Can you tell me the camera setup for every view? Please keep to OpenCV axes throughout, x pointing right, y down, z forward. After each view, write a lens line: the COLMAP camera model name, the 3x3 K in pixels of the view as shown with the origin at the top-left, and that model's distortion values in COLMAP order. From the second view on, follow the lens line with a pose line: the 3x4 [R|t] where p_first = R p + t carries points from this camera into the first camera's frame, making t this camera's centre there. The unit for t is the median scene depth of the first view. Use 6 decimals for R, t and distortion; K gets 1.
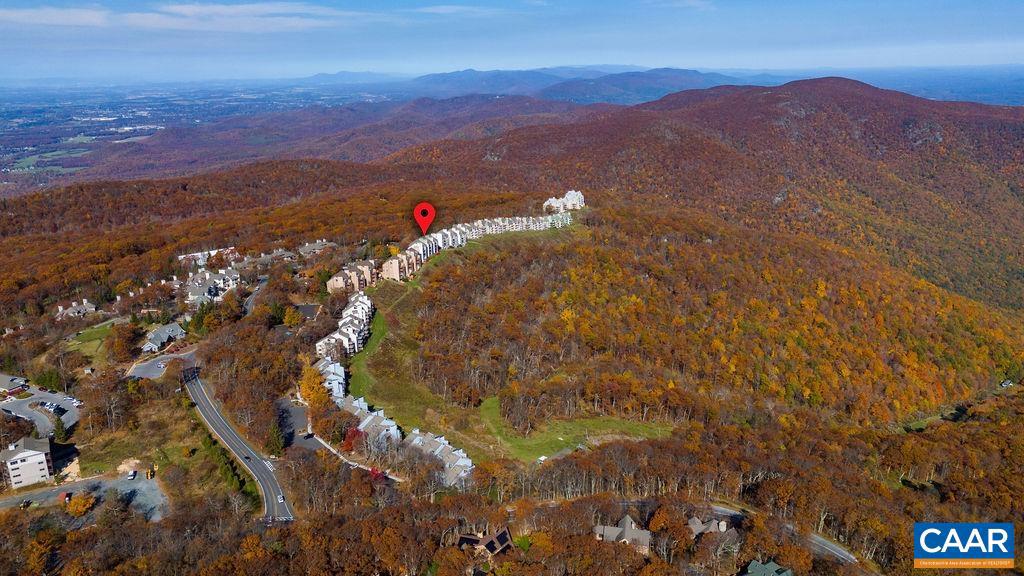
lens RADIAL K [[750.6, 0, 516.4], [0, 750.6, 292.8], [0, 0, 1]] dist [0.078980, -0.069845]
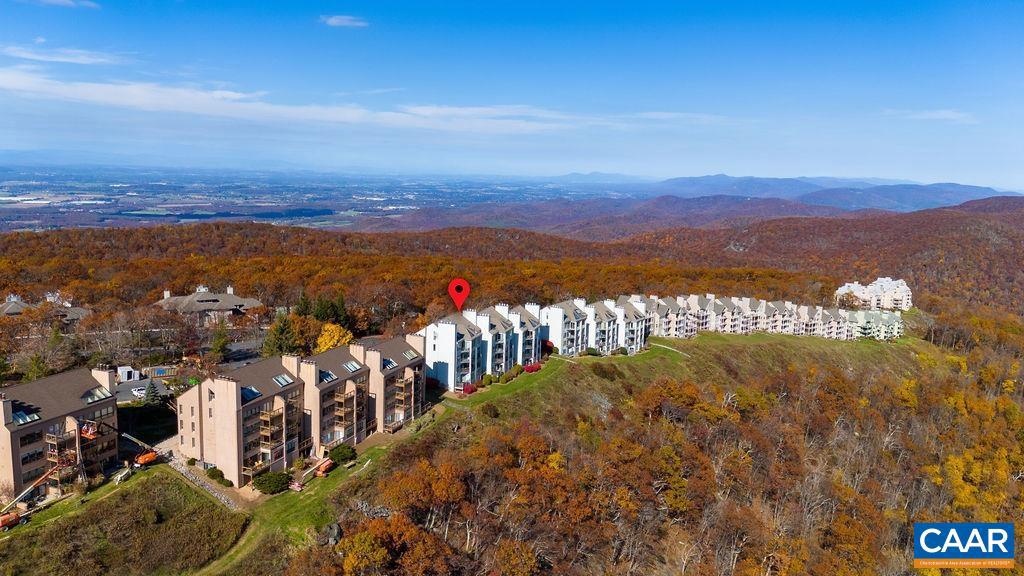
lens RADIAL K [[750.6, 0, 513.2], [0, 750.6, 291.2], [0, 0, 1]] dist [0.078980, -0.069845]
pose [[0.946280, 0.100507, -0.307332, -0.004196], [-0.140201, 0.984007, -0.109884, -0.010455], [0.291373, 0.147069, 0.945237, 0.151774]]
